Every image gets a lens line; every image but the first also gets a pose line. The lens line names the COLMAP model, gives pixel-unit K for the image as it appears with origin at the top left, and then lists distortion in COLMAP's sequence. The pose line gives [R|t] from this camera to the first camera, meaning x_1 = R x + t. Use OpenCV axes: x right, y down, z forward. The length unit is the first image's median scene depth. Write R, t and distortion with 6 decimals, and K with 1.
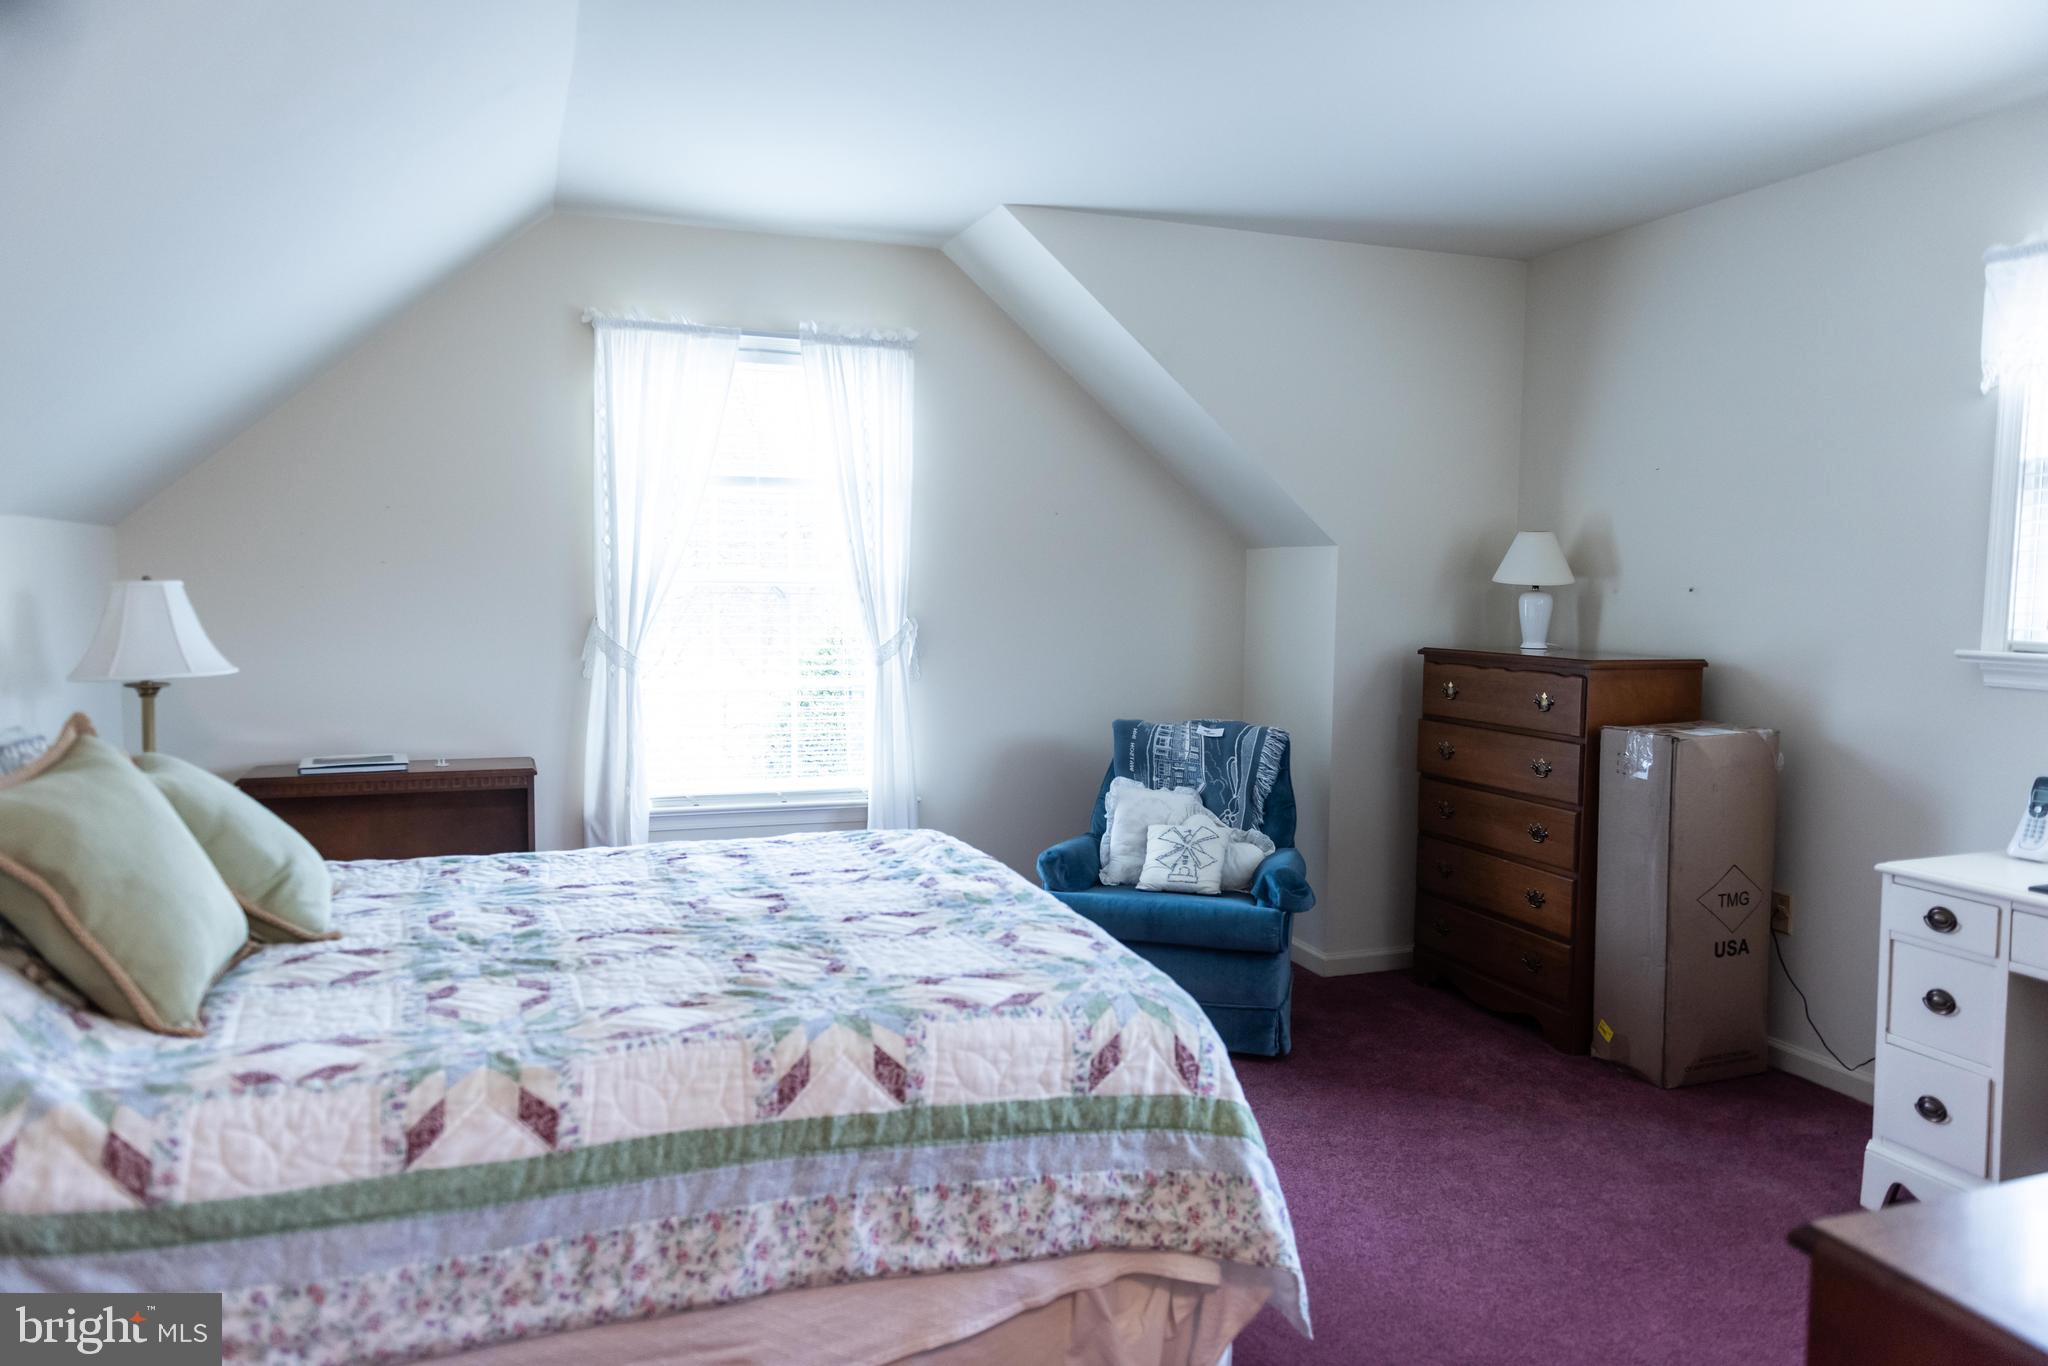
lens RADIAL K [[1380.3, 0, 1036.9], [0, 1380.3, 679.2], [0, 0, 1]] dist [0.004714, -0.000130]
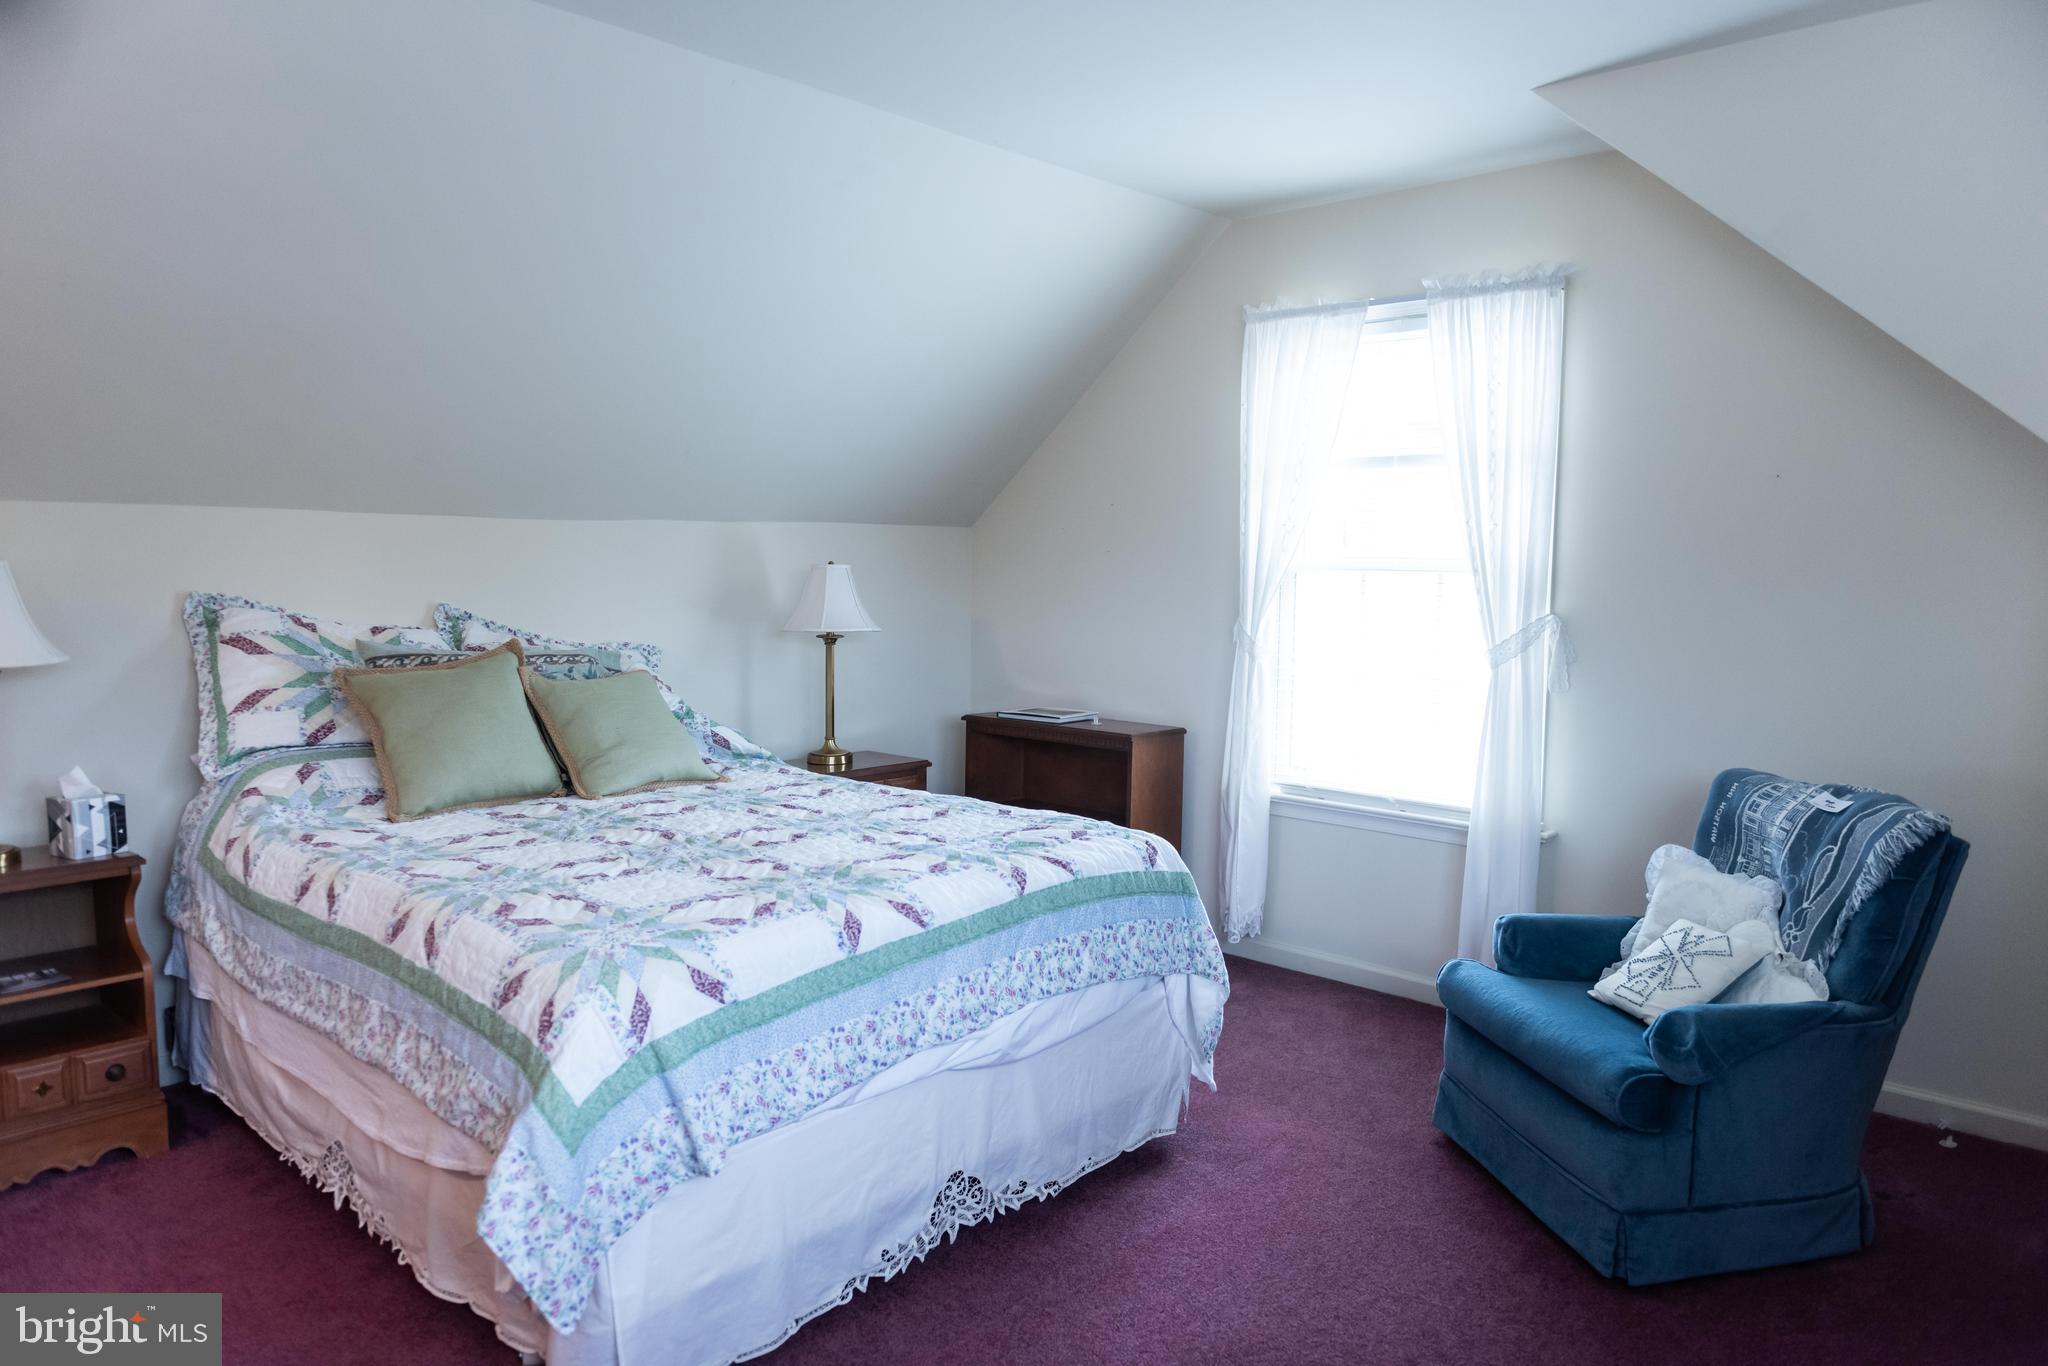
lens RADIAL K [[1380.3, 0, 1026.8], [0, 1380.3, 681.4], [0, 0, 1]] dist [0.004714, -0.000130]
pose [[0.457590, 0.075448, -0.885957, 1.270862], [-0.070886, 0.996318, 0.048234, -0.057034], [0.886333, 0.040731, 0.461253, 0.887718]]
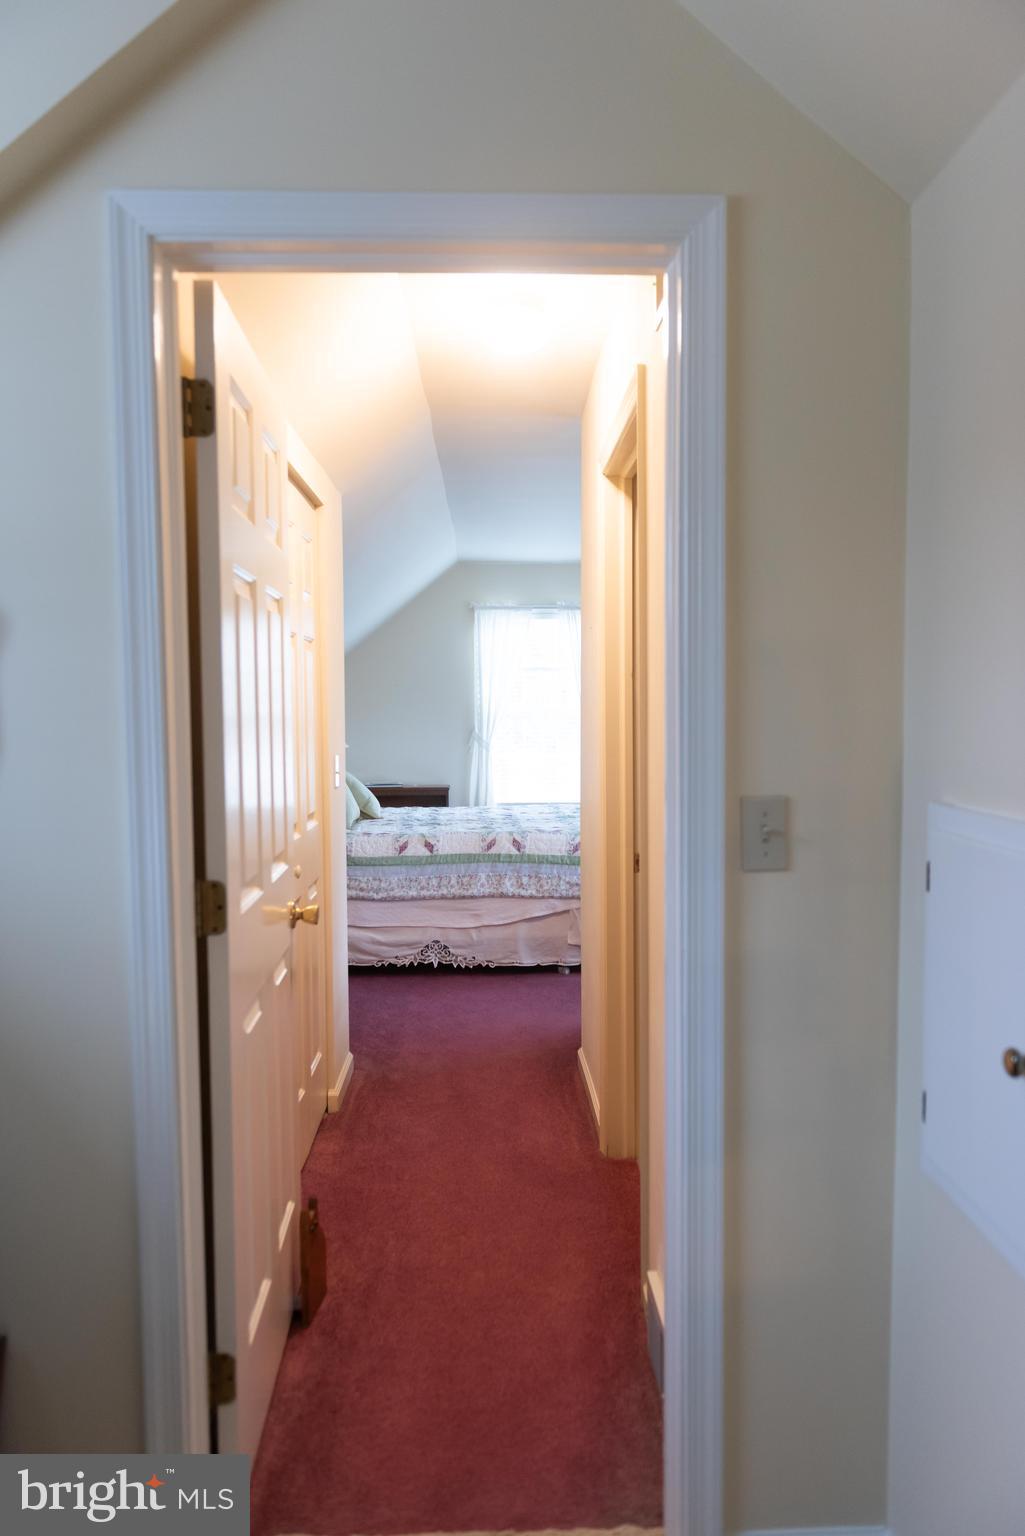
lens RADIAL K [[1035.2, 0, 515.3], [0, 1035.2, 771.6], [0, 0, 1]] dist [0.004714, -0.000130]
pose [[0.947528, 0.004490, -0.319642, 0.790825], [-0.007351, 0.999943, -0.007745, 0.108276], [0.319589, 0.009689, 0.947507, -1.677563]]
